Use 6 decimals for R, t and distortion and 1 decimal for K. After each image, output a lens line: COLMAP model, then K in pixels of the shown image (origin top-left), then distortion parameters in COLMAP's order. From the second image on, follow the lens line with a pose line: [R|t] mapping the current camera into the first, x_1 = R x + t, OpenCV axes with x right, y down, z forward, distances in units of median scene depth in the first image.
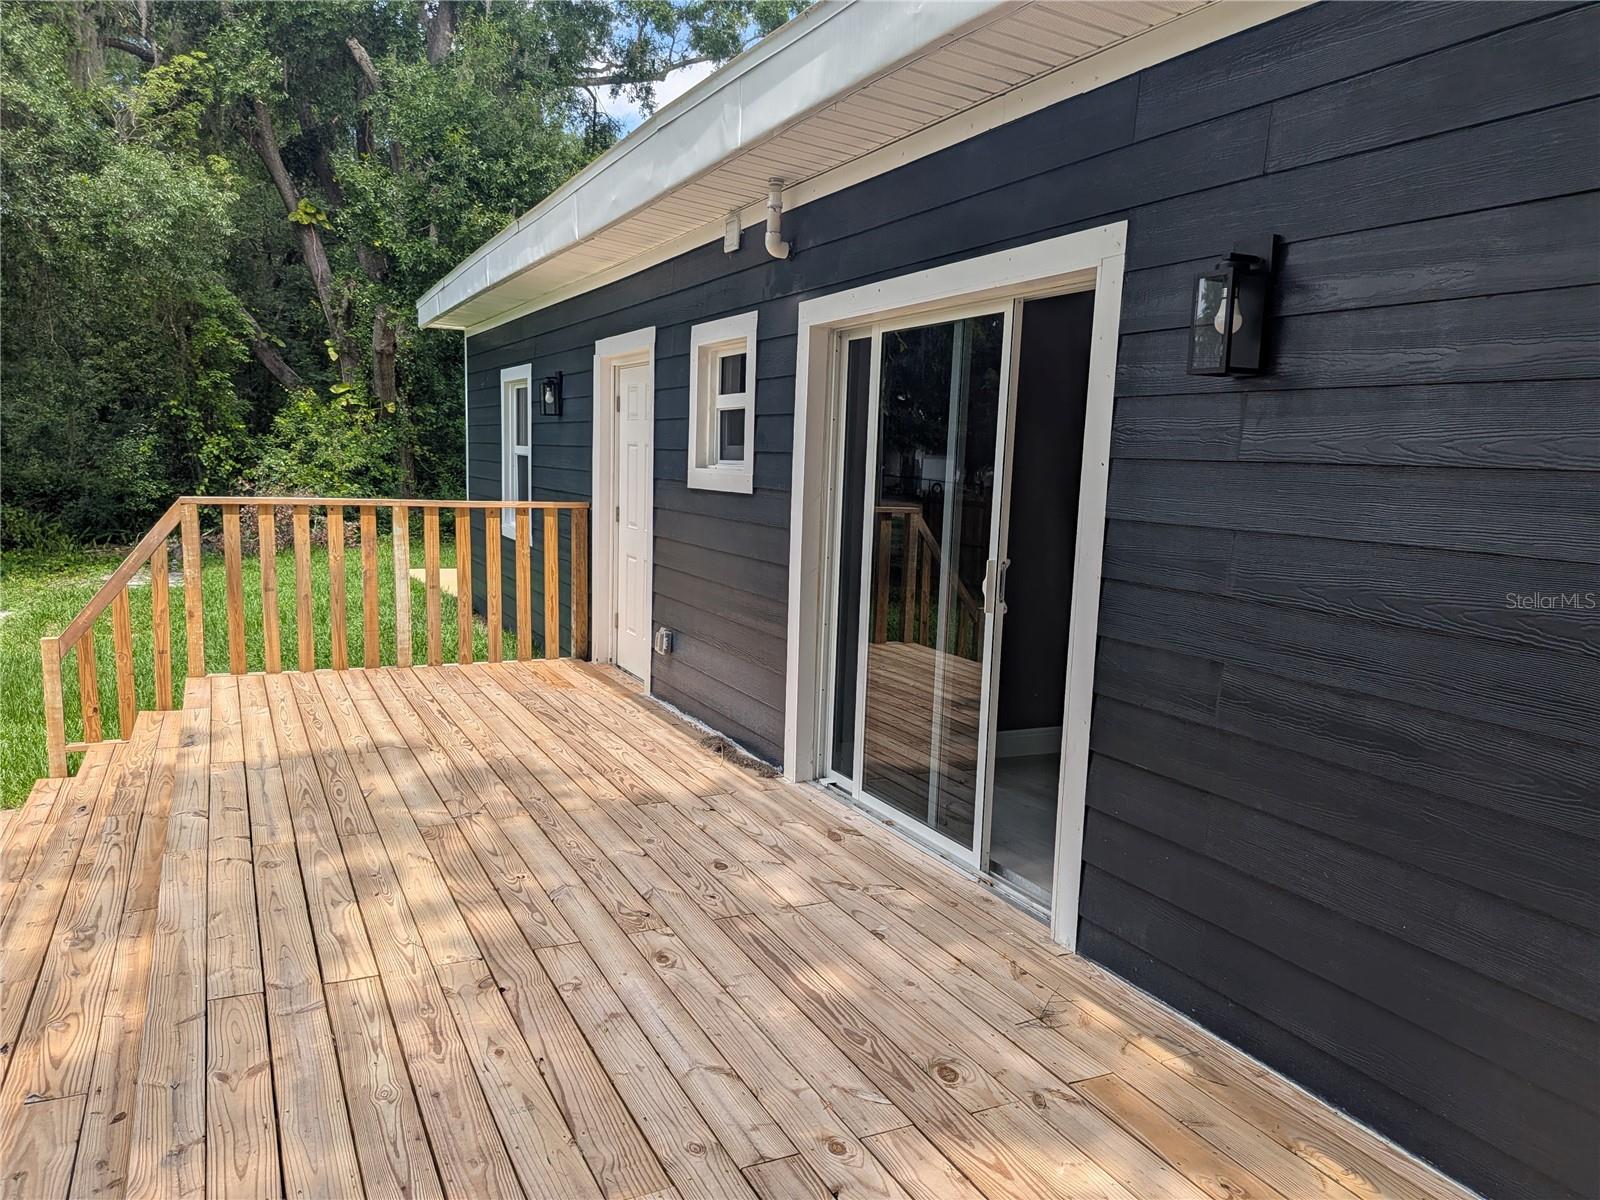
lens RADIAL K [[1149.4, 0, 800.0], [0, 1149.4, 603.2], [0, 0, 1]] dist [0.059437, -0.075574]
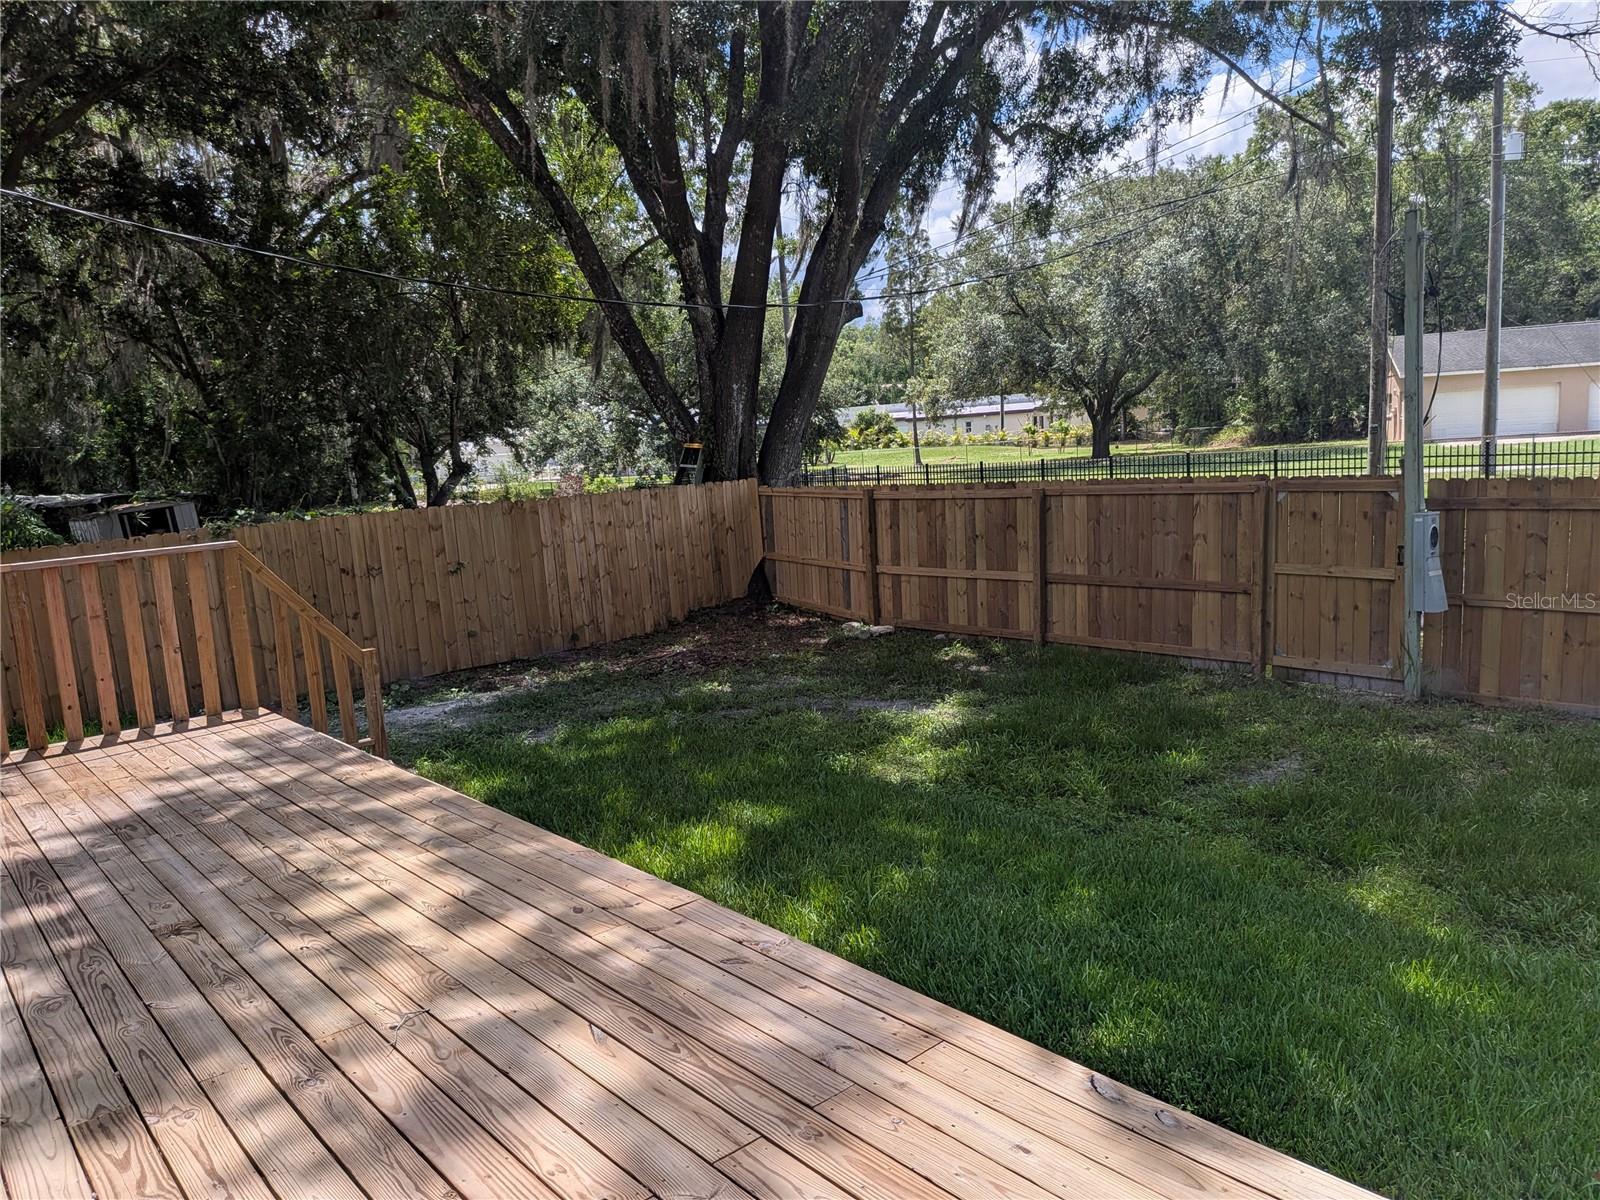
lens RADIAL K [[1149.4, 0, 798.7], [0, 1149.4, 605.6], [0, 0, 1]] dist [0.059437, -0.075574]
pose [[-0.967552, 0.071257, -0.242417, -0.382856], [0.005885, 0.965506, 0.260314, -0.251211], [0.252605, 0.250441, -0.934596, 1.742518]]
